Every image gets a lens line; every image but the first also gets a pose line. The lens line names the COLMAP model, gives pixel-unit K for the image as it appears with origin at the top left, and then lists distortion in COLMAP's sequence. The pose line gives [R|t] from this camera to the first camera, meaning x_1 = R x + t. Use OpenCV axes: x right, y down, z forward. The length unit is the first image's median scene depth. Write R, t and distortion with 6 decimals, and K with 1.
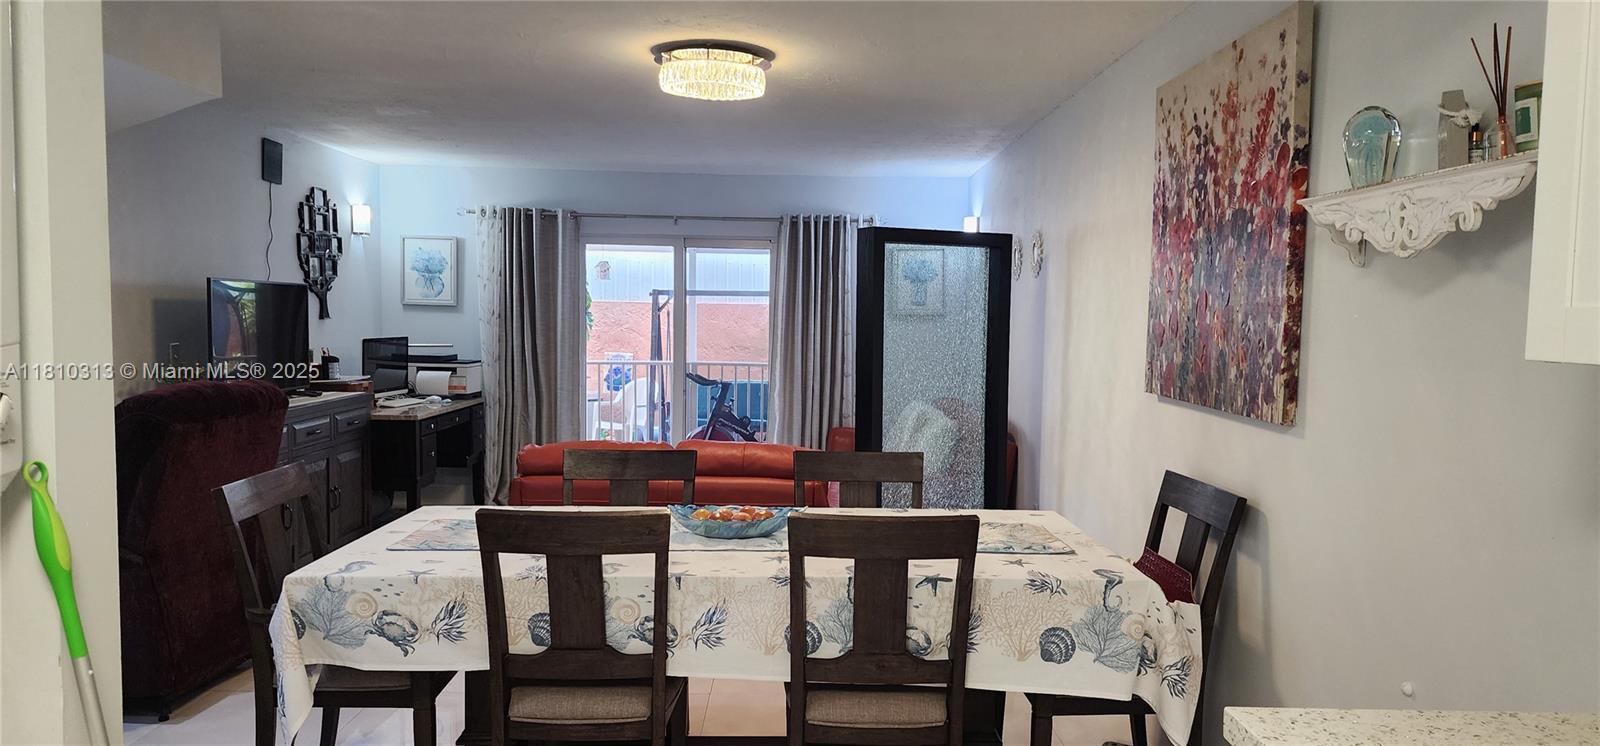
lens RADIAL K [[1059.3, 0, 762.2], [0, 1059.3, 343.2], [0, 0, 1]] dist [0.094012, -0.087849]
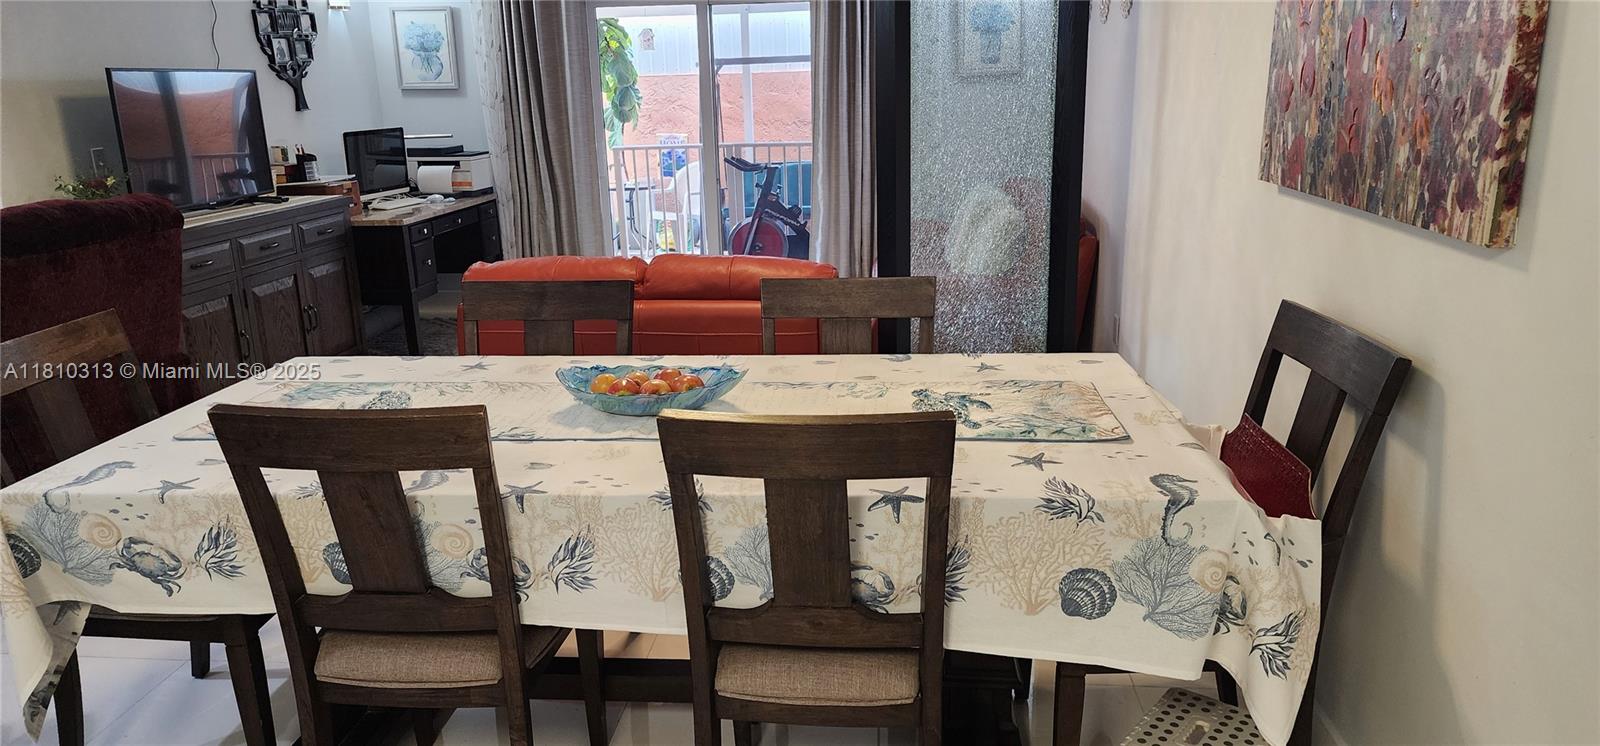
lens RADIAL K [[1074.3, 0, 762.3], [0, 1074.3, 325.5], [0, 0, 1]] dist [0.075591, -0.065525]
pose [[0.994632, -0.022477, -0.101008, 0.143377], [0.041493, 0.980845, 0.190322, -0.010865], [0.094795, -0.193491, 0.976512, 0.355776]]
